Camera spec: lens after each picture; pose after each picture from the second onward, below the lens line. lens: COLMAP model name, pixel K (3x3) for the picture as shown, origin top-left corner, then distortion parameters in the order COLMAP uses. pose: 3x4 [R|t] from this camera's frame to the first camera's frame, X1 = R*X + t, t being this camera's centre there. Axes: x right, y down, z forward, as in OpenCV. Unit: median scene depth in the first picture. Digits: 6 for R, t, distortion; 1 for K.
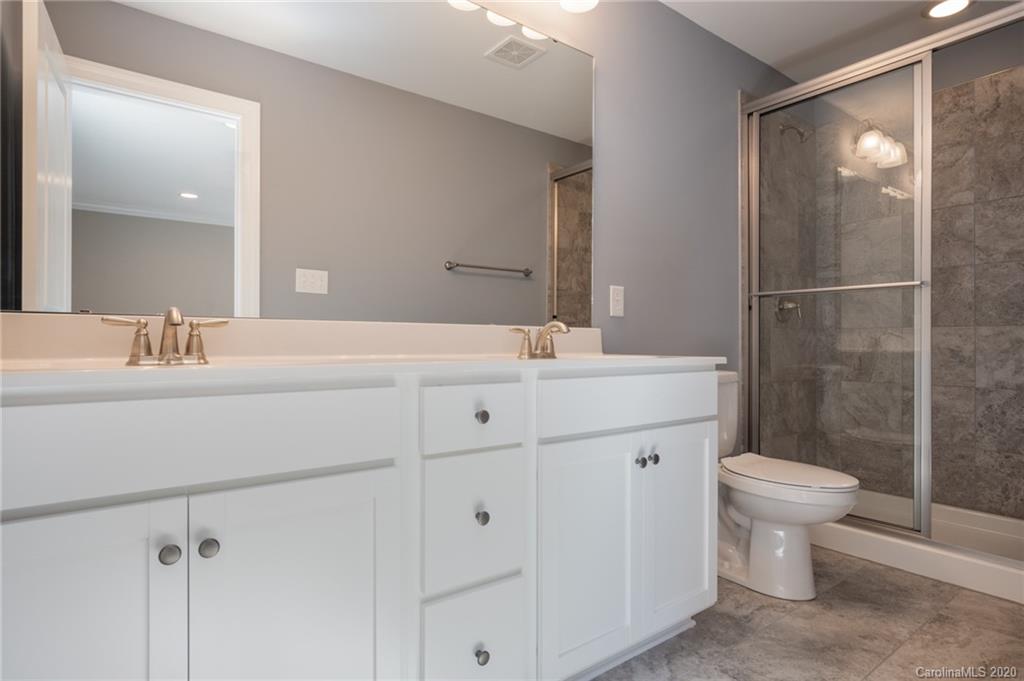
lens RADIAL K [[552.2, 0, 499.8], [0, 552.2, 344.8], [0, 0, 1]] dist [-0.011053, 0.007518]
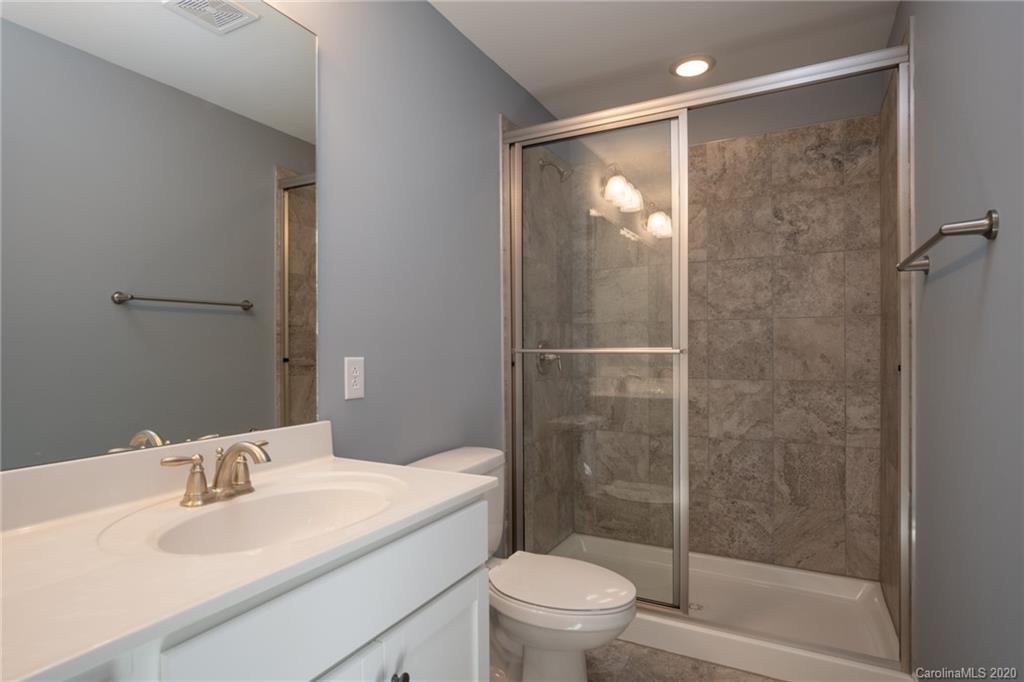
lens RADIAL K [[552.2, 0, 499.8], [0, 552.2, 345.3], [0, 0, 1]] dist [-0.011053, 0.007518]
pose [[0.908359, -0.008330, 0.418109, 0.066625], [0.008237, 0.999964, 0.002027, -0.099978], [-0.418111, 0.001602, 0.908395, 0.208699]]
